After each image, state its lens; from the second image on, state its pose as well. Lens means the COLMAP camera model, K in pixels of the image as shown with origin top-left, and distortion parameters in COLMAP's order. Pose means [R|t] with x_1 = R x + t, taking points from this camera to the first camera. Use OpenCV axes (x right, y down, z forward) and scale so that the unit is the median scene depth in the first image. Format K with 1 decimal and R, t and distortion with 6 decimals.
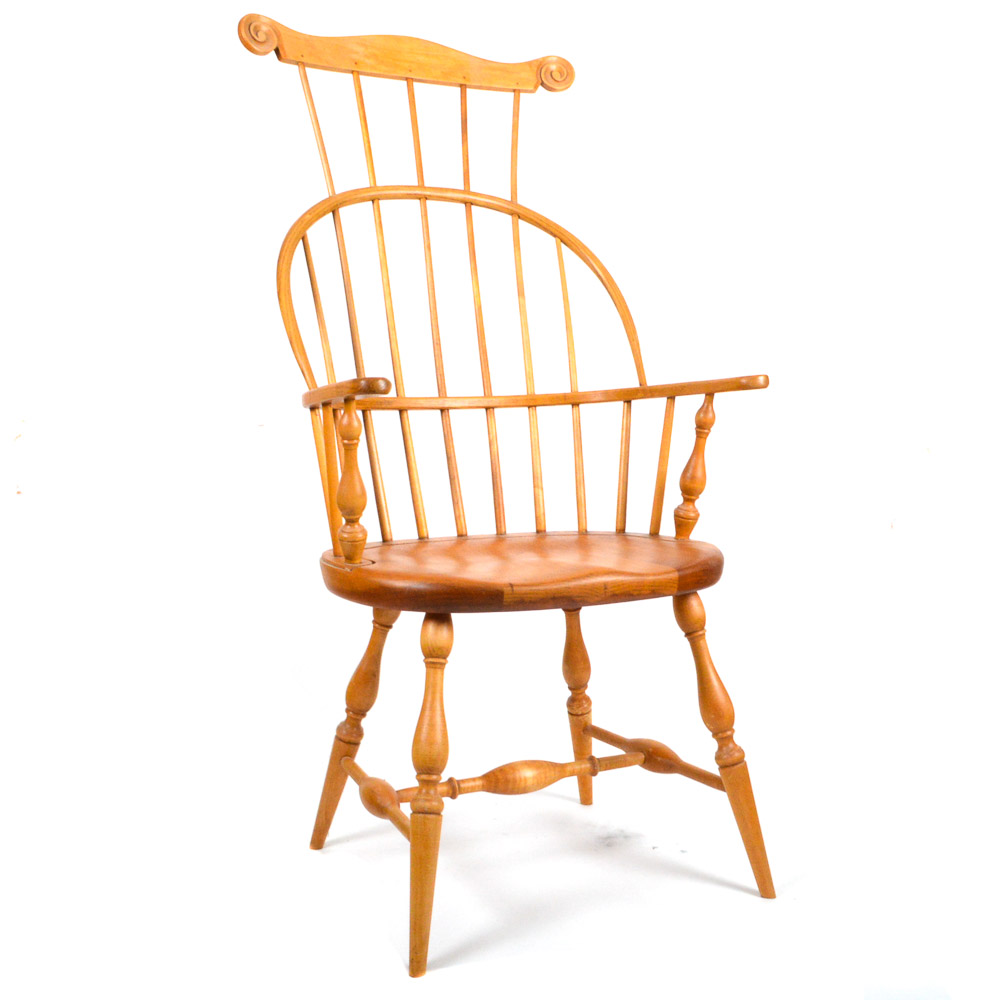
lens RADIAL K [[1320.1, 0, 498.2], [0, 1320.1, 505.7], [0, 0, 1]] dist [-0.071656, 0.000000]
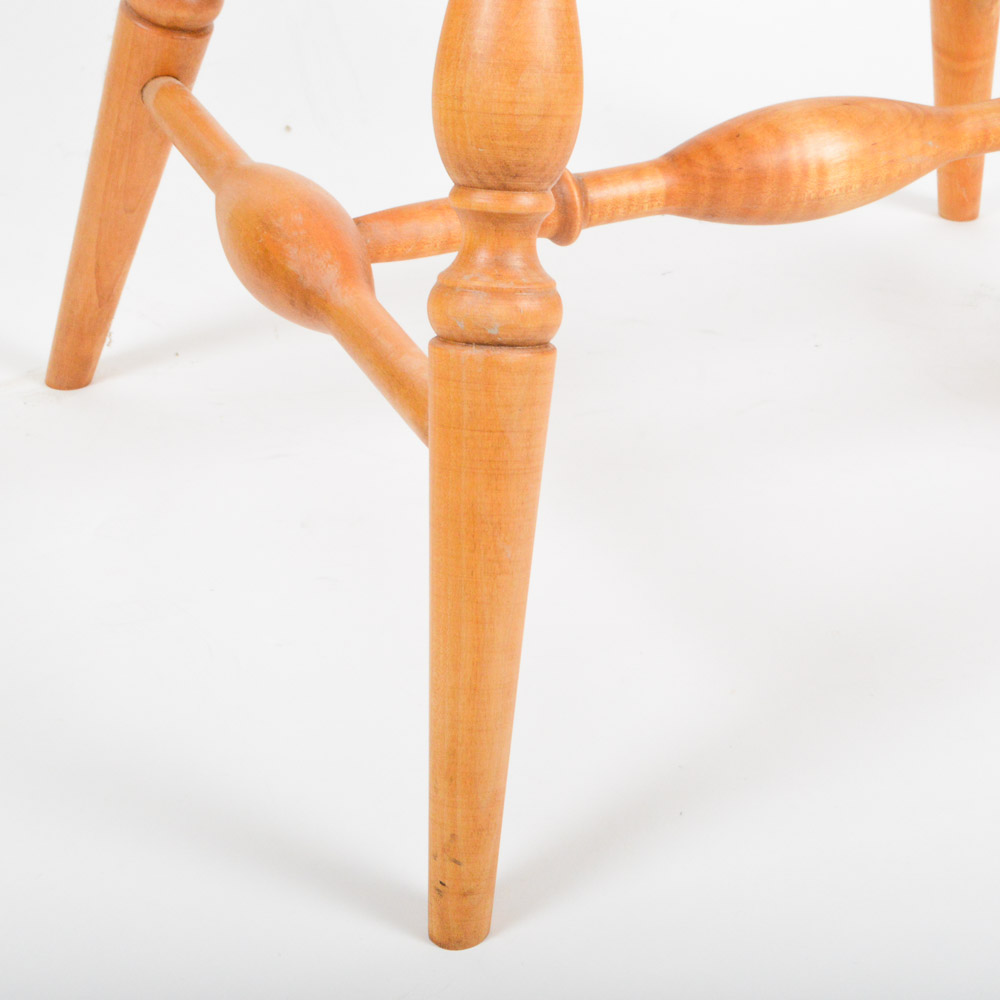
lens RADIAL K [[3008.6, 0, 496.6], [0, 3008.6, 502.7], [0, 0, 1]] dist [0.014349, 0.000000]
pose [[0.999983, 0.005895, 0.000332, -0.044647], [-0.005626, 0.934209, 0.356683, 0.047313], [0.001793, -0.356678, 0.934226, 0.372840]]
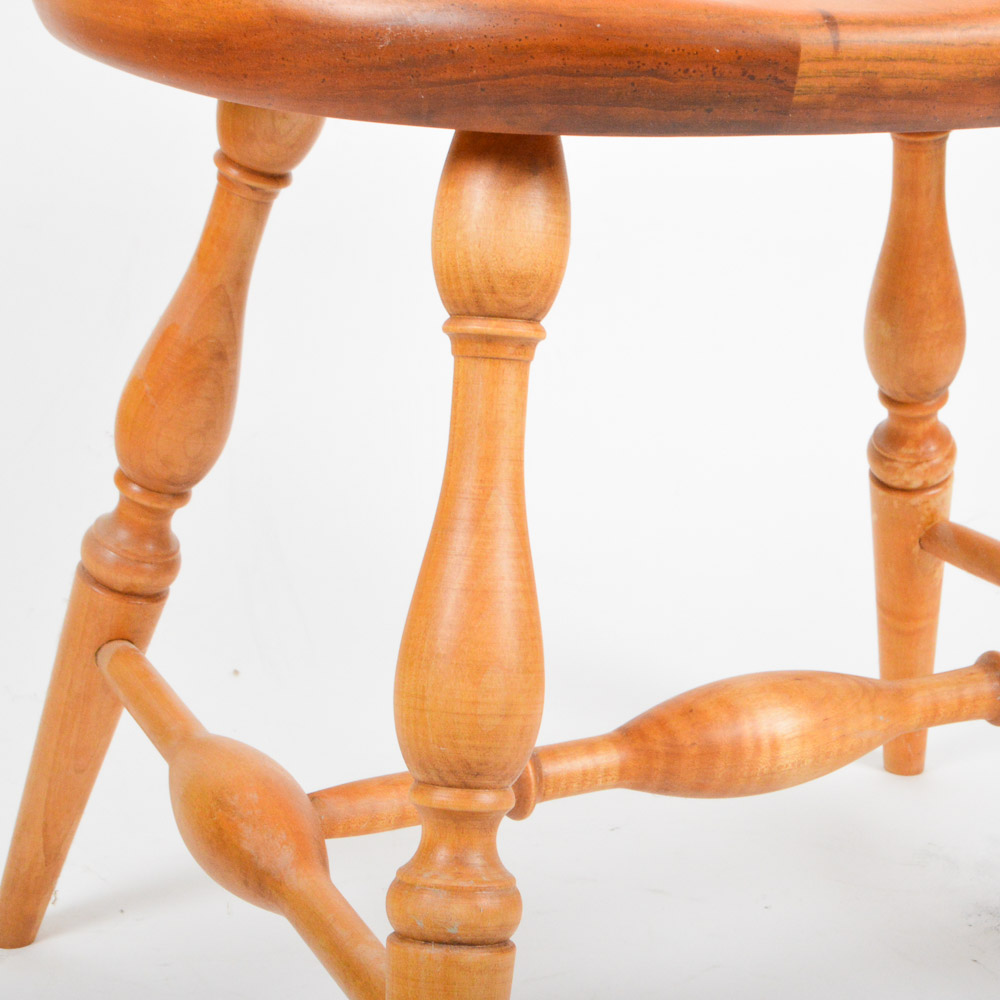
lens RADIAL K [[3008.6, 0, 511.5], [0, 3008.6, 521.6], [0, 0, 1]] dist [0.014349, 0.000000]
pose [[0.999473, 0.017111, 0.027600, -0.050012], [-0.022540, 0.977372, 0.210322, 0.029666], [-0.023377, -0.210833, 0.977243, 0.378506]]
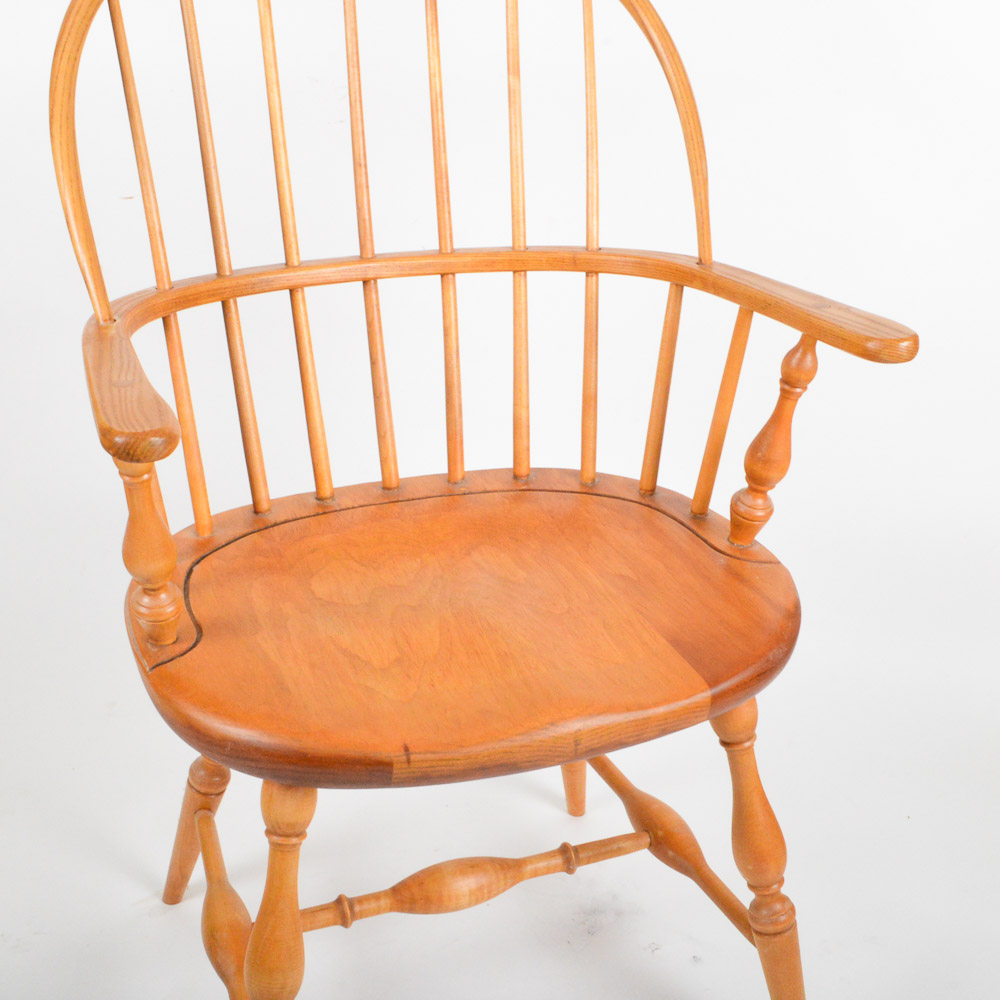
lens RADIAL K [[1462.5, 0, 490.7], [0, 1462.5, 487.5], [0, 0, 1]] dist [-0.063454, 0.000000]
pose [[0.995911, 0.068935, -0.058381, 0.062502], [-0.045771, 0.942247, 0.331777, -0.217056], [0.077880, -0.327749, 0.941550, 0.366037]]
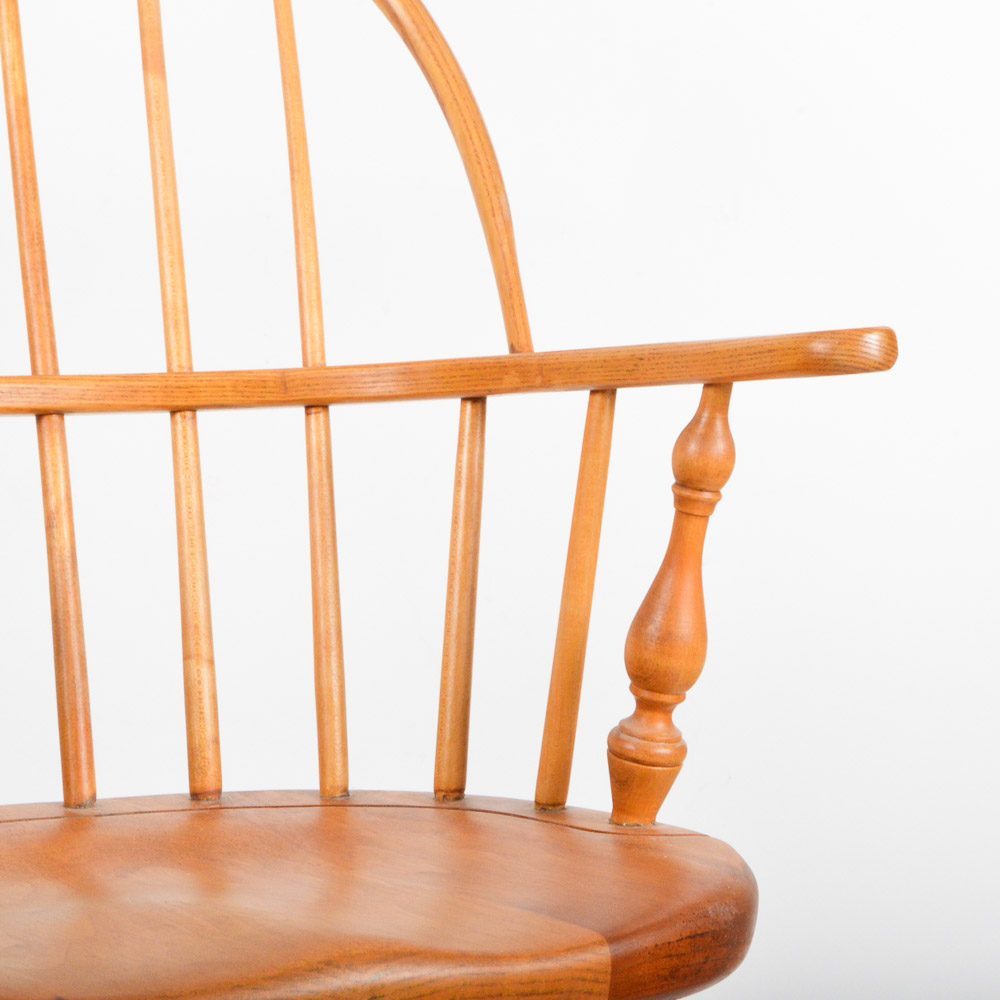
lens RADIAL K [[3422.3, 0, 673.6], [0, 3422.3, 529.5], [0, 0, 1]] dist [0.042060, 0.000000]
pose [[0.991127, 0.008355, 0.132654, 0.036299], [-0.004638, 0.999589, -0.028305, -0.023783], [-0.132836, 0.027438, 0.990758, 0.155873]]
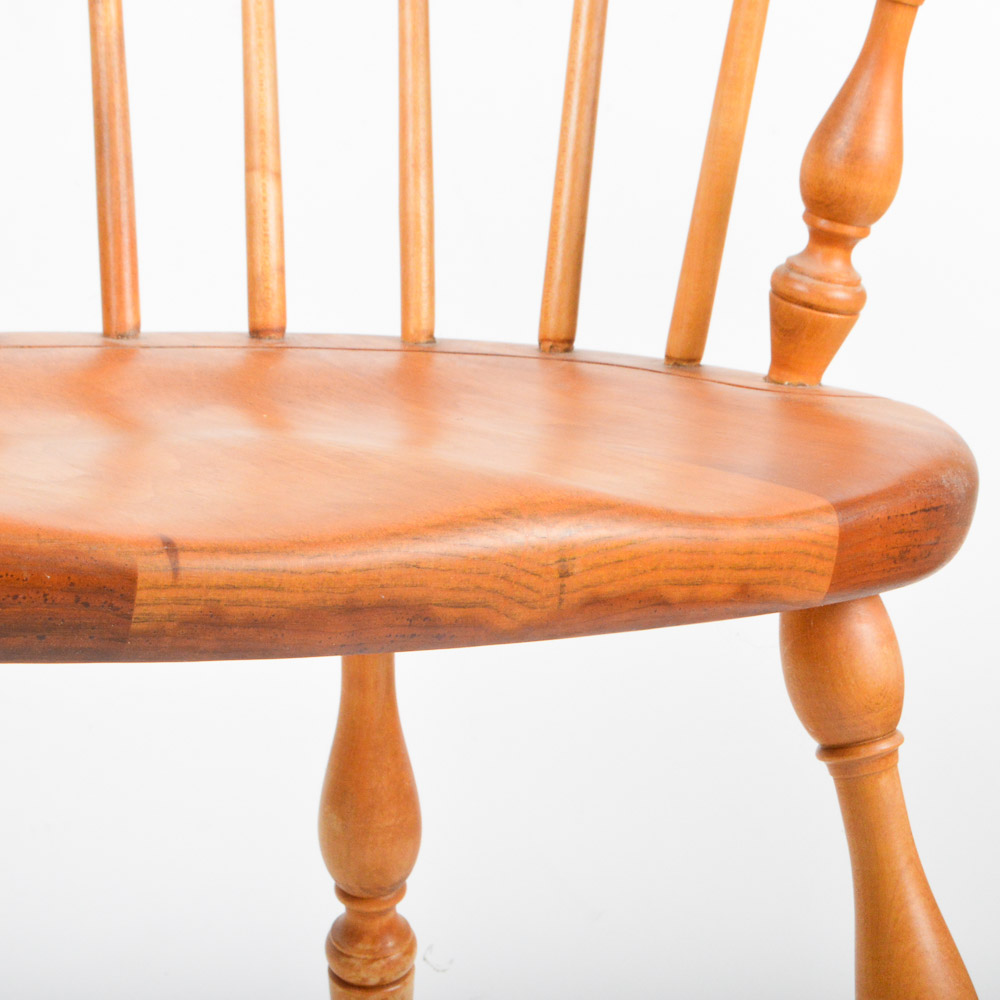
lens RADIAL K [[3008.6, 0, 488.9], [0, 3008.6, 525.9], [0, 0, 1]] dist [0.014349, 0.000000]
pose [[0.990060, 0.040424, 0.134712, -0.004814], [-0.050241, 0.996260, 0.070293, 0.014107], [-0.131367, -0.076362, 0.988388, 0.395476]]
